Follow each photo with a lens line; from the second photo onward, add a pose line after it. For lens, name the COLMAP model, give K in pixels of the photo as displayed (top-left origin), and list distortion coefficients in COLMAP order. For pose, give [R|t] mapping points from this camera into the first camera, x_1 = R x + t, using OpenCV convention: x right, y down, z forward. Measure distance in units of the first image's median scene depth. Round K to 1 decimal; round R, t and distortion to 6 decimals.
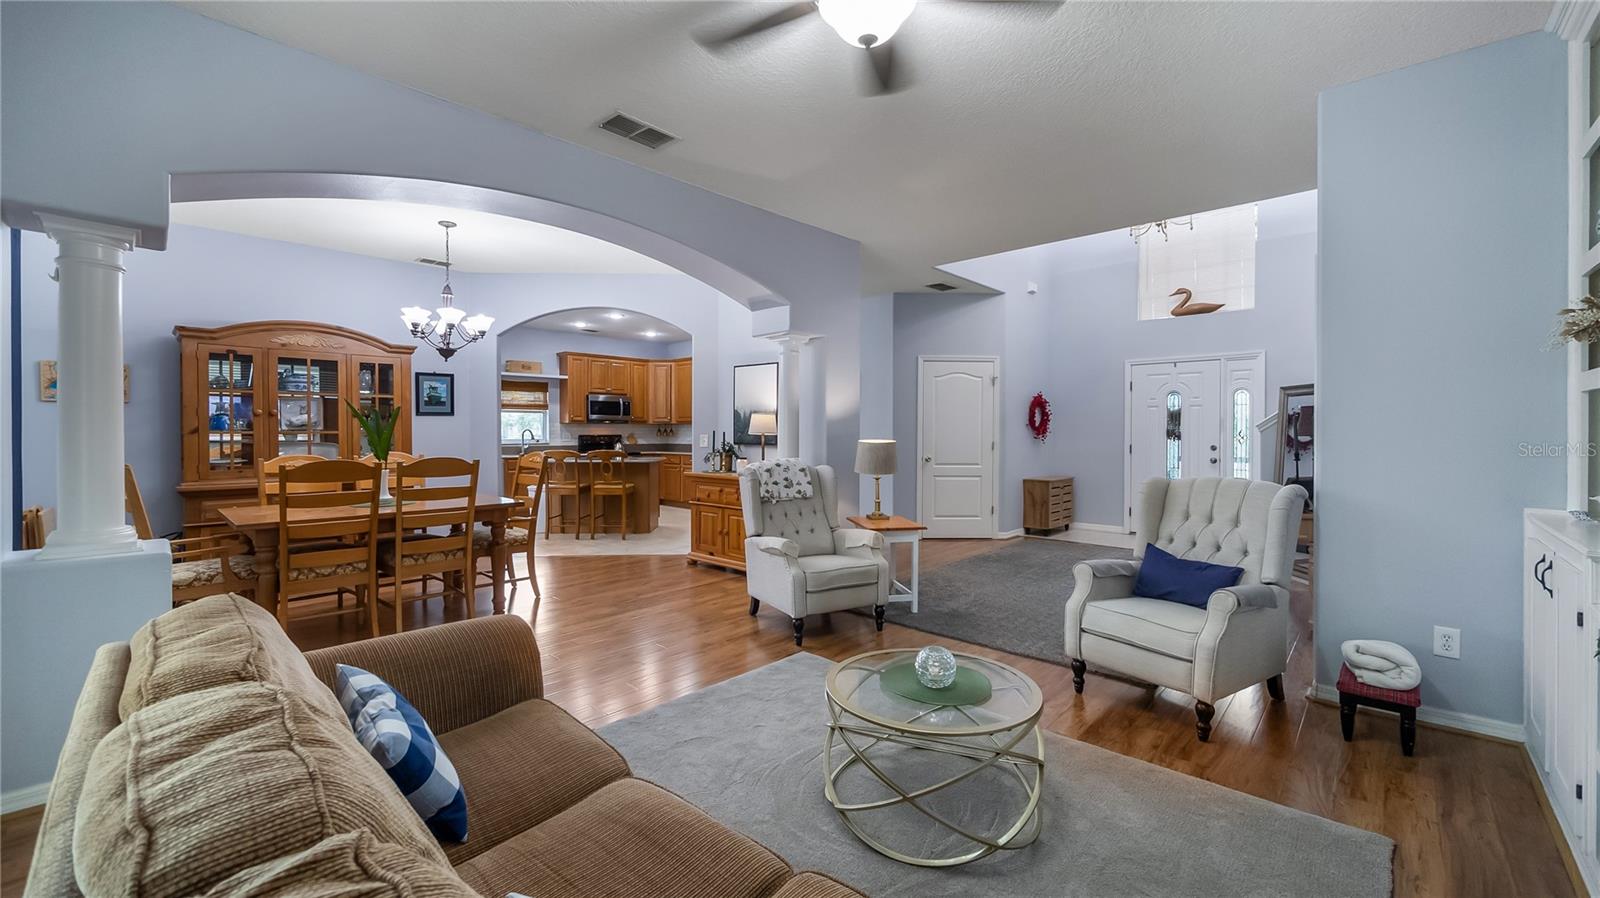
lens RADIAL K [[638.7, 0, 794.4], [0, 638.7, 434.1], [0, 0, 1]] dist [-0.006706, 0.000219]
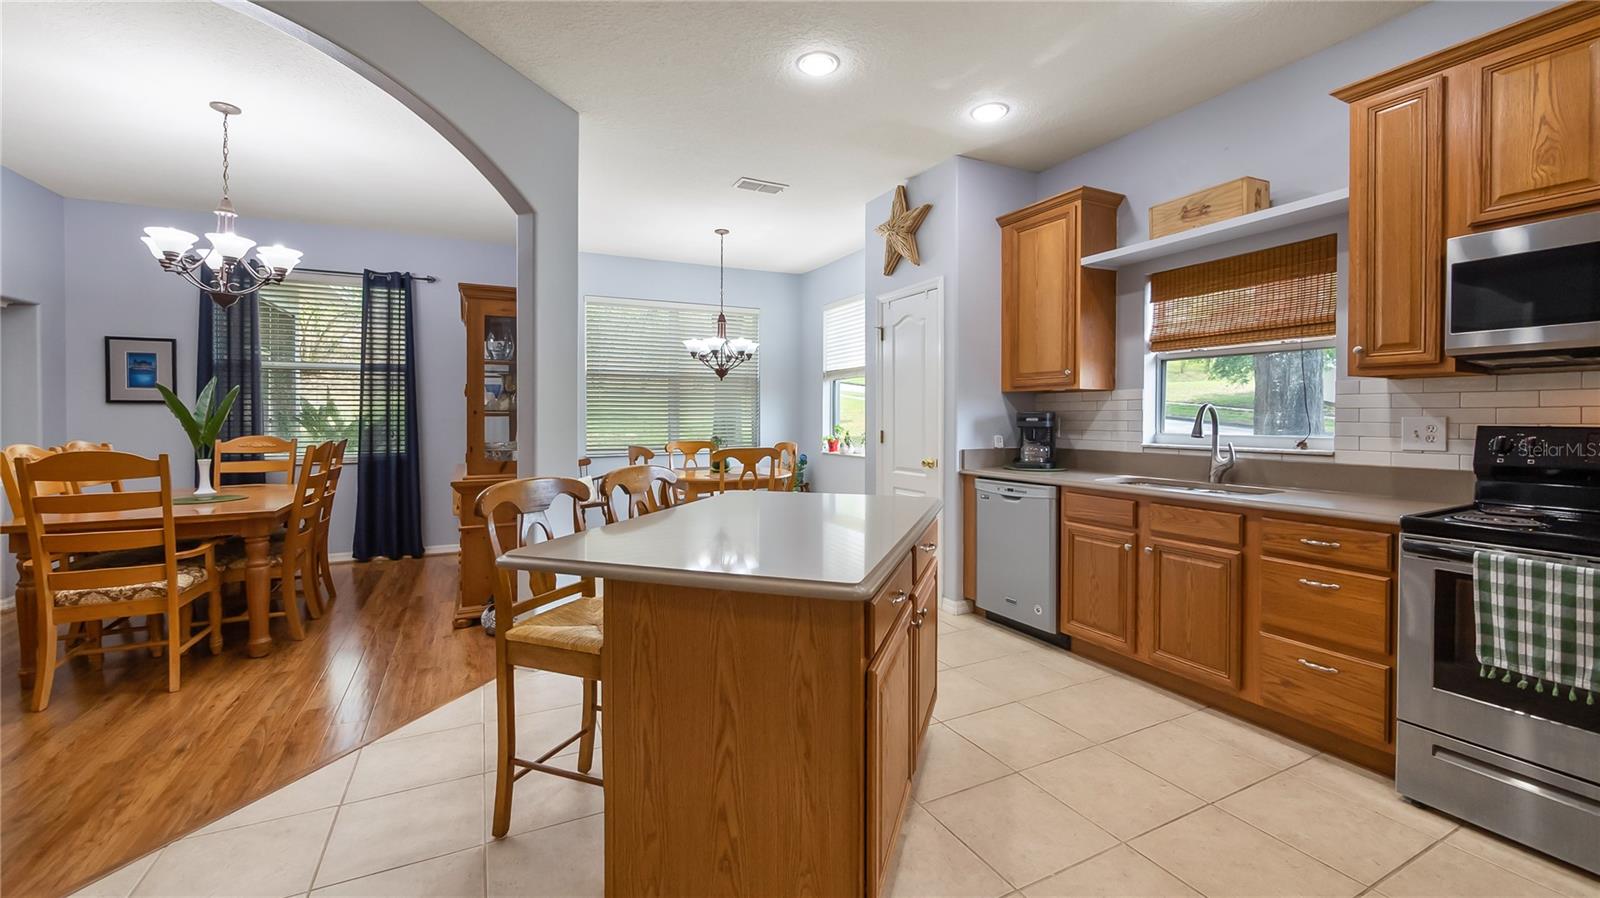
lens RADIAL K [[638.7, 0, 816.0], [0, 638.7, 418.1], [0, 0, 1]] dist [-0.006706, 0.000219]
pose [[-0.325731, 0.003188, -0.945457, -0.064783], [-0.003109, 0.999985, 0.004443, -0.001944], [0.945458, 0.004387, -0.325716, 1.139963]]
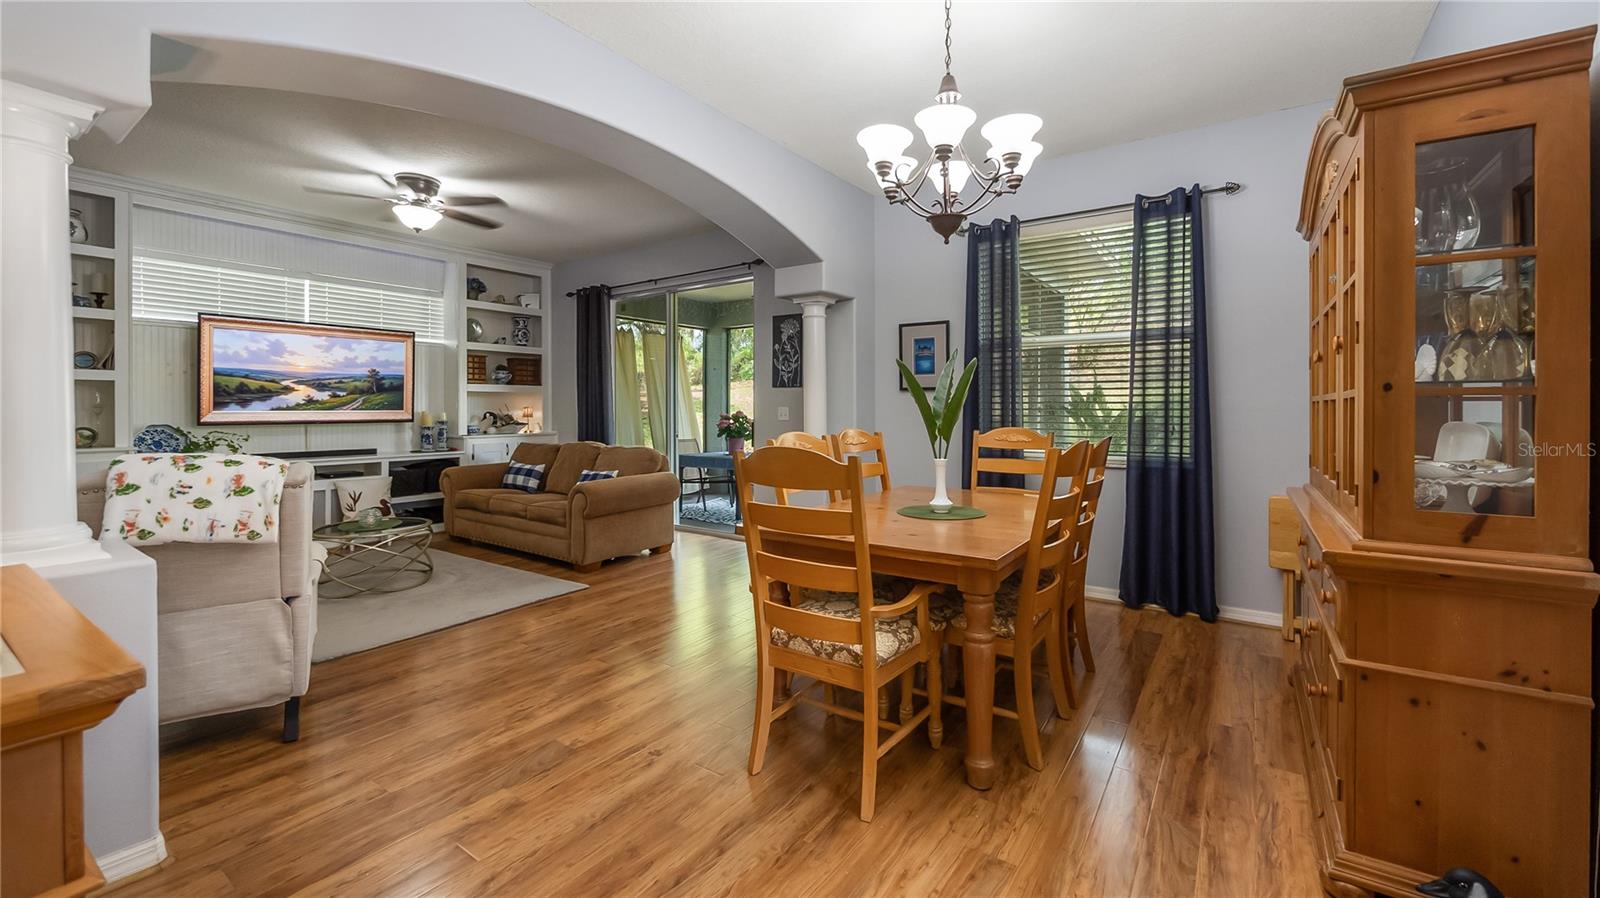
lens RADIAL K [[638.7, 0, 803.7], [0, 638.7, 412.0], [0, 0, 1]] dist [-0.006706, 0.000219]
pose [[-0.989149, 0.000733, -0.146914, -0.230097], [-0.000989, 0.999932, 0.011651, 0.001950], [0.146912, 0.011670, -0.989081, 0.904908]]
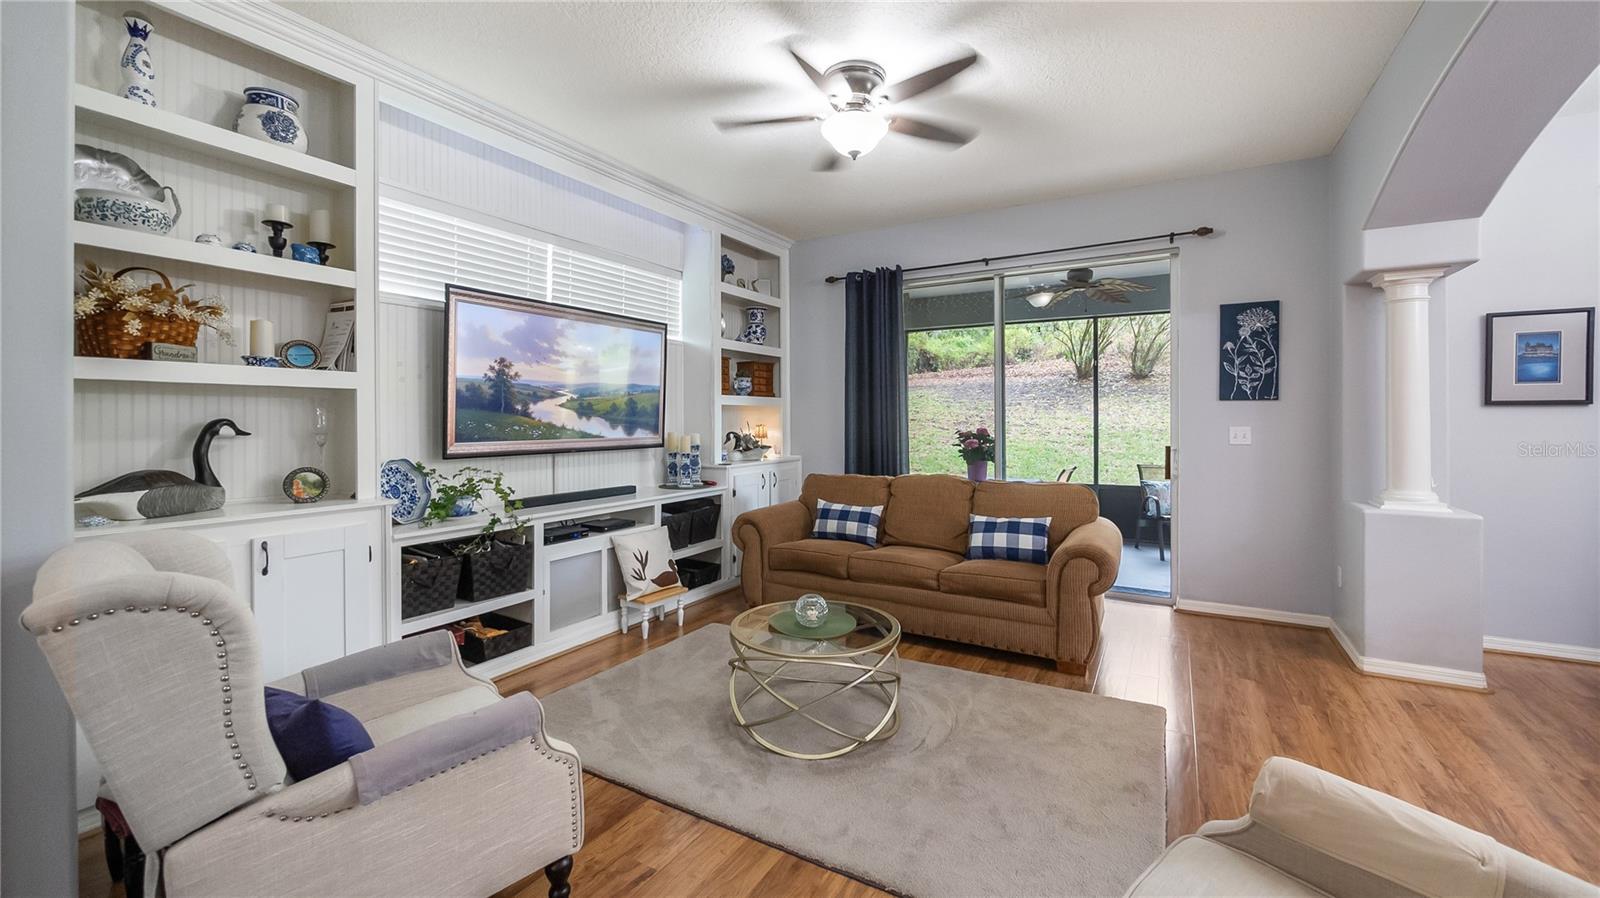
lens RADIAL K [[638.7, 0, 804.9], [0, 638.7, 419.6], [0, 0, 1]] dist [-0.006706, 0.000219]
pose [[-0.974253, 0.001805, -0.225448, 0.147823], [0.000600, 0.999985, 0.005412, -0.004066], [0.225455, 0.005137, -0.974240, 0.634240]]
